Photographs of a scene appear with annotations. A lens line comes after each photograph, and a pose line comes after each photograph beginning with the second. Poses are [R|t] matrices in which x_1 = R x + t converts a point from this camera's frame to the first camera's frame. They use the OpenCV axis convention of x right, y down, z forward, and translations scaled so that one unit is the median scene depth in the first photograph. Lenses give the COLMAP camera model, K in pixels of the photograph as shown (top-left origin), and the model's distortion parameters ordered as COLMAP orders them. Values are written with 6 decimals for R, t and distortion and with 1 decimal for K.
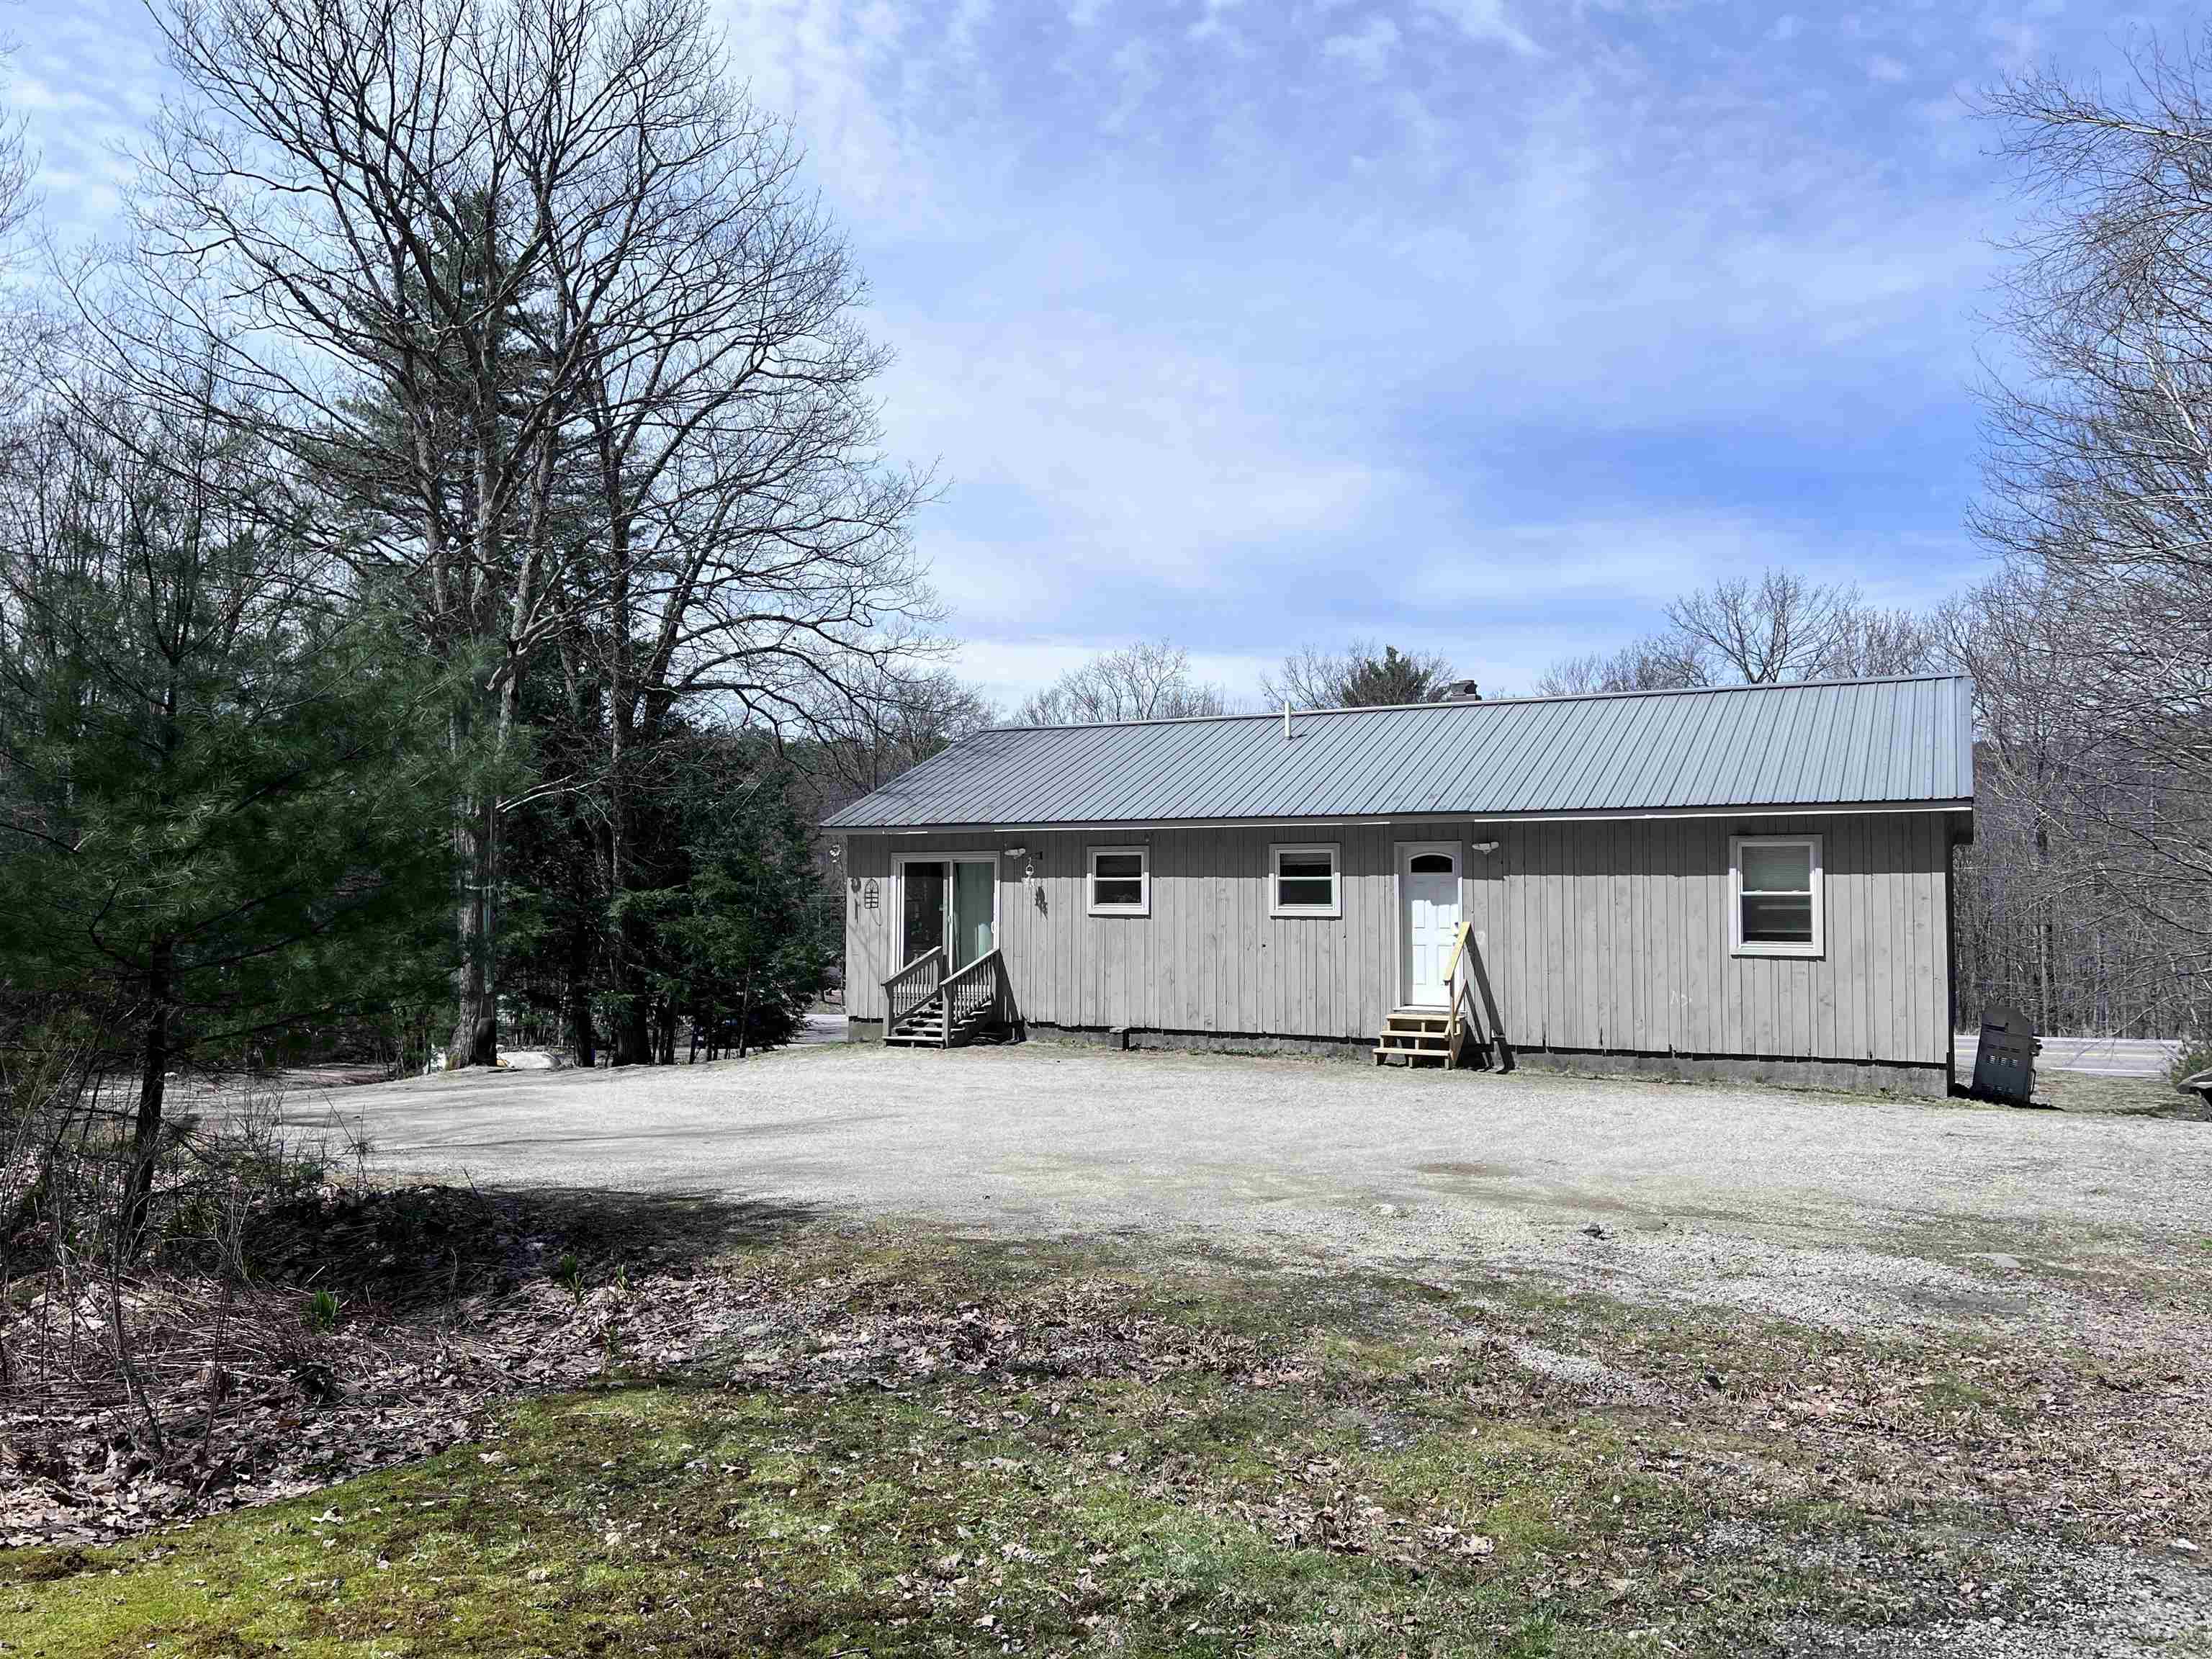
lens RADIAL K [[1669.2, 0, 1098.0], [0, 1669.2, 827.1], [0, 0, 1]] dist [0.010288, -0.000414]
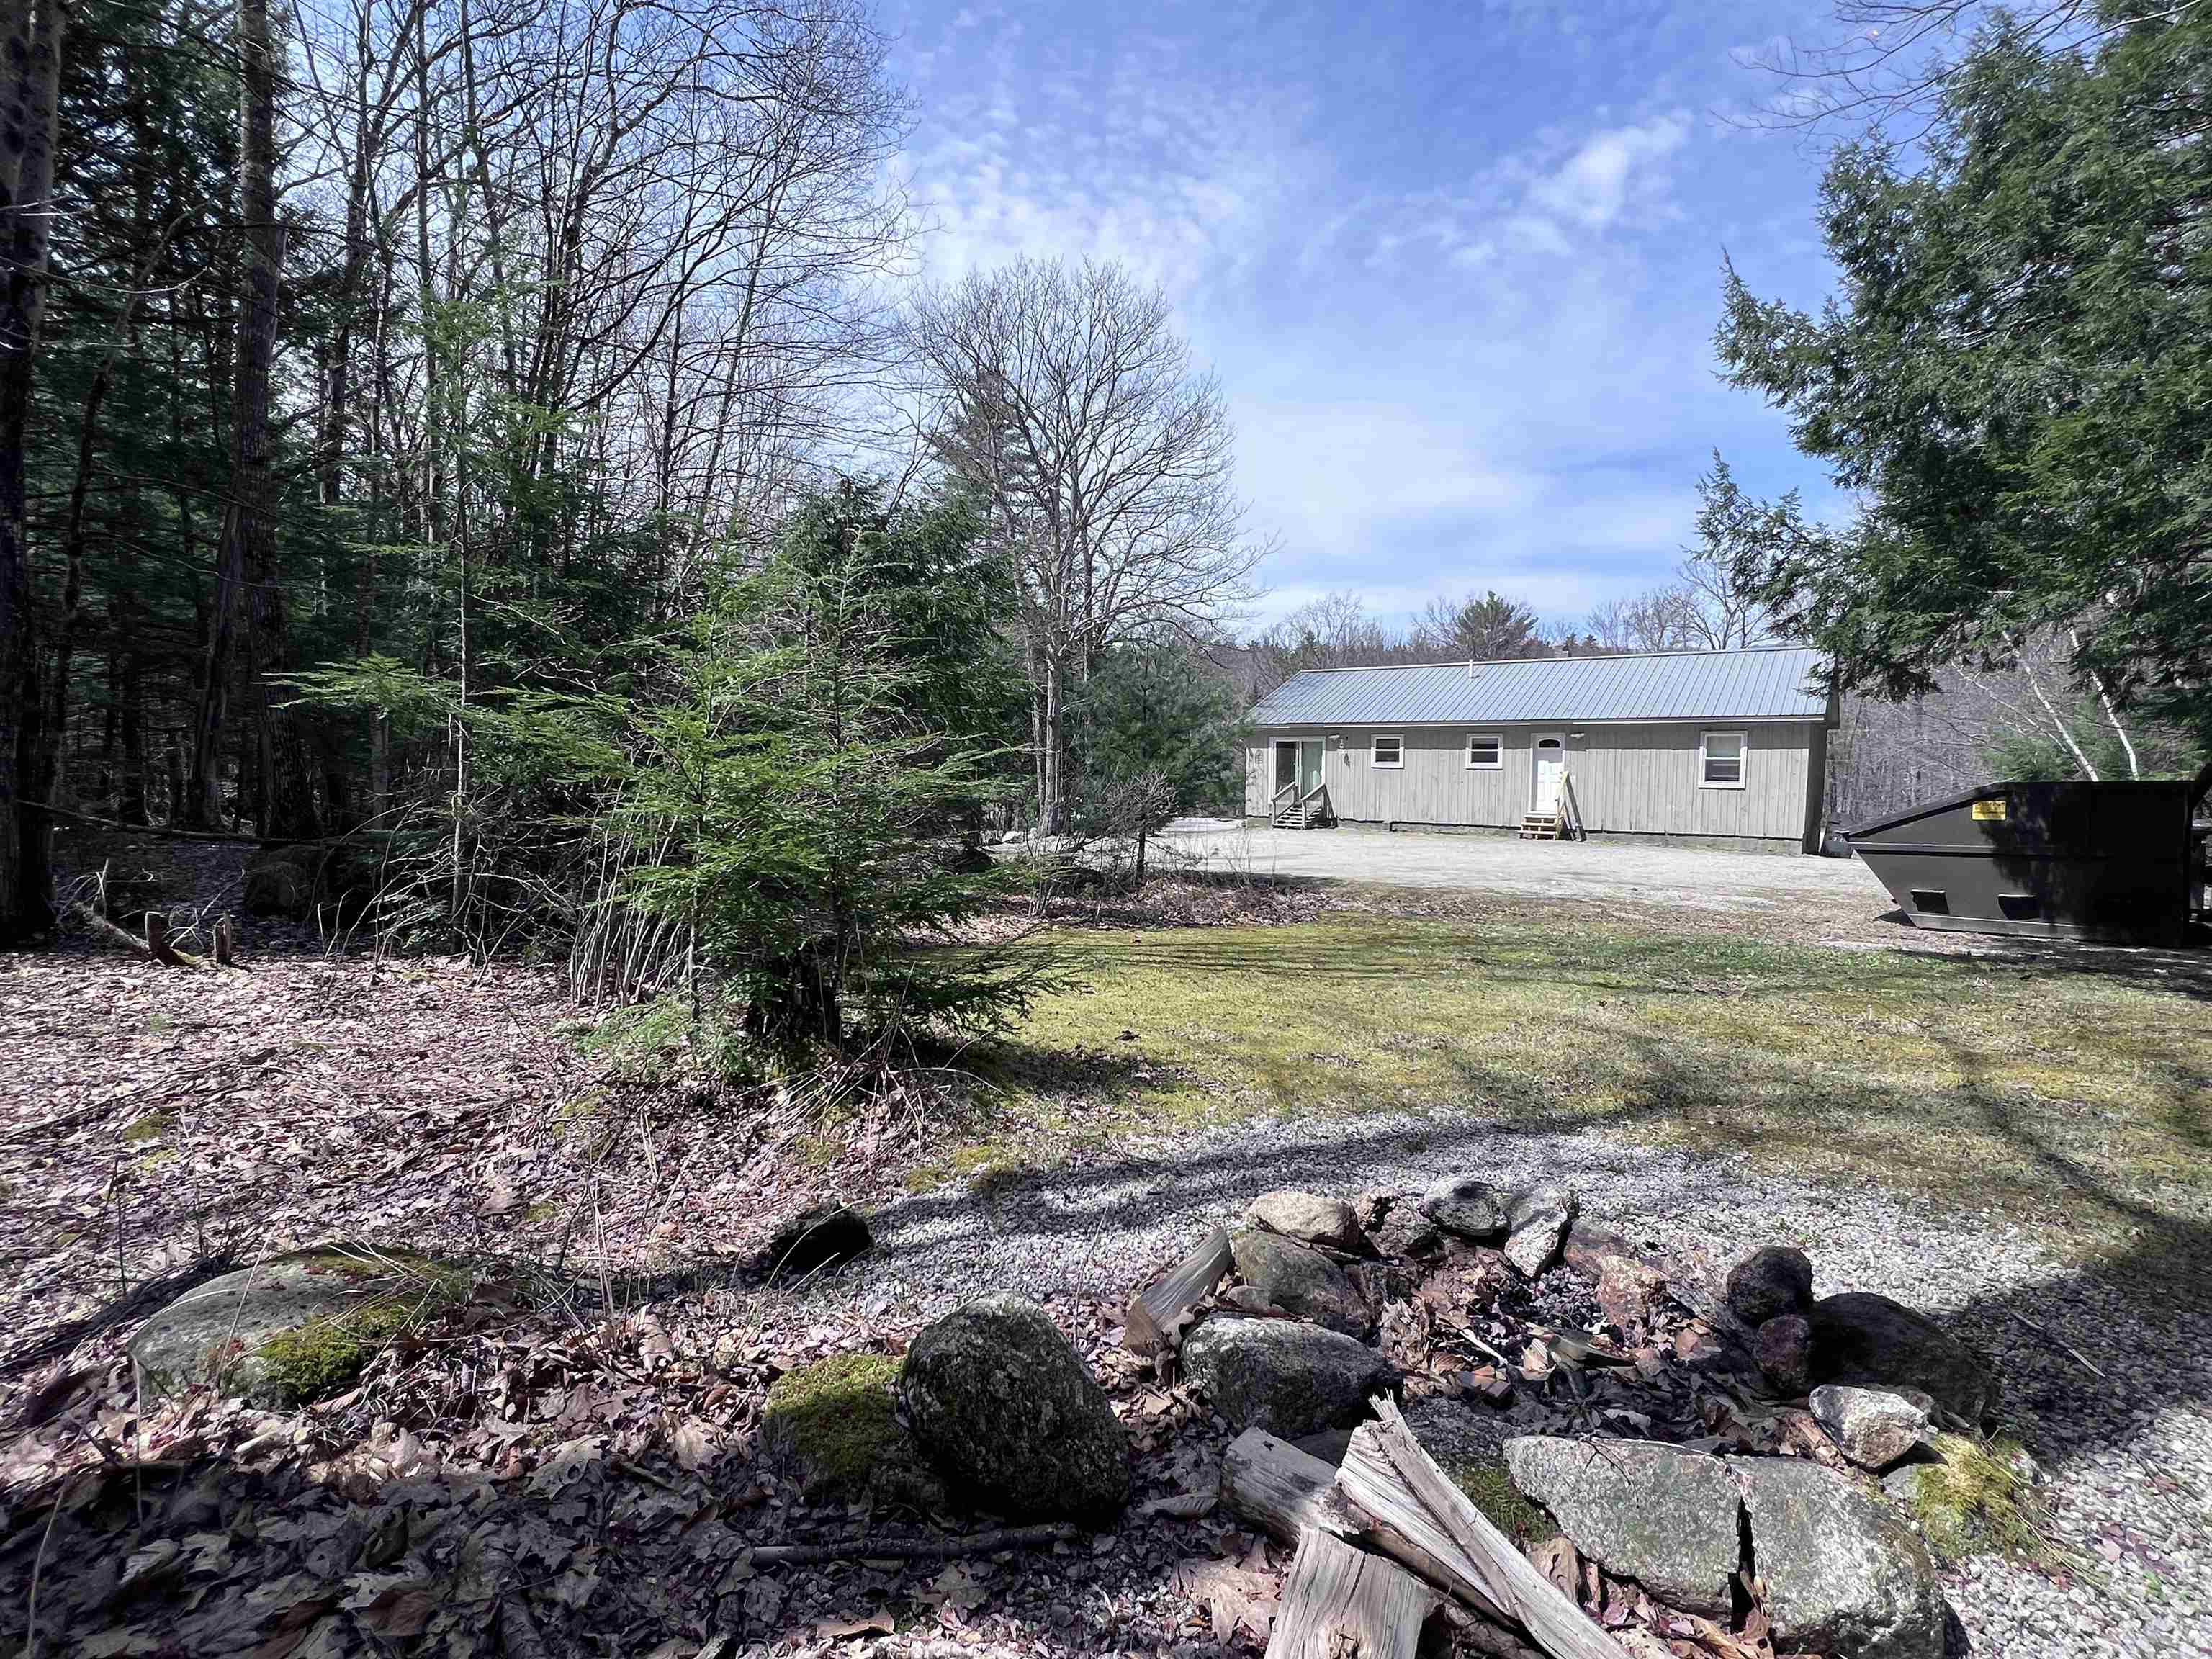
lens RADIAL K [[1059.4, 0, 1117.7], [0, 1059.4, 844.9], [0, 0, 1]] dist [0.000138, 0.000073]
pose [[0.989163, 0.009268, -0.146530, -0.136613], [0.010572, 0.990919, 0.134045, -0.035103], [0.146441, -0.134142, 0.980082, -0.389368]]
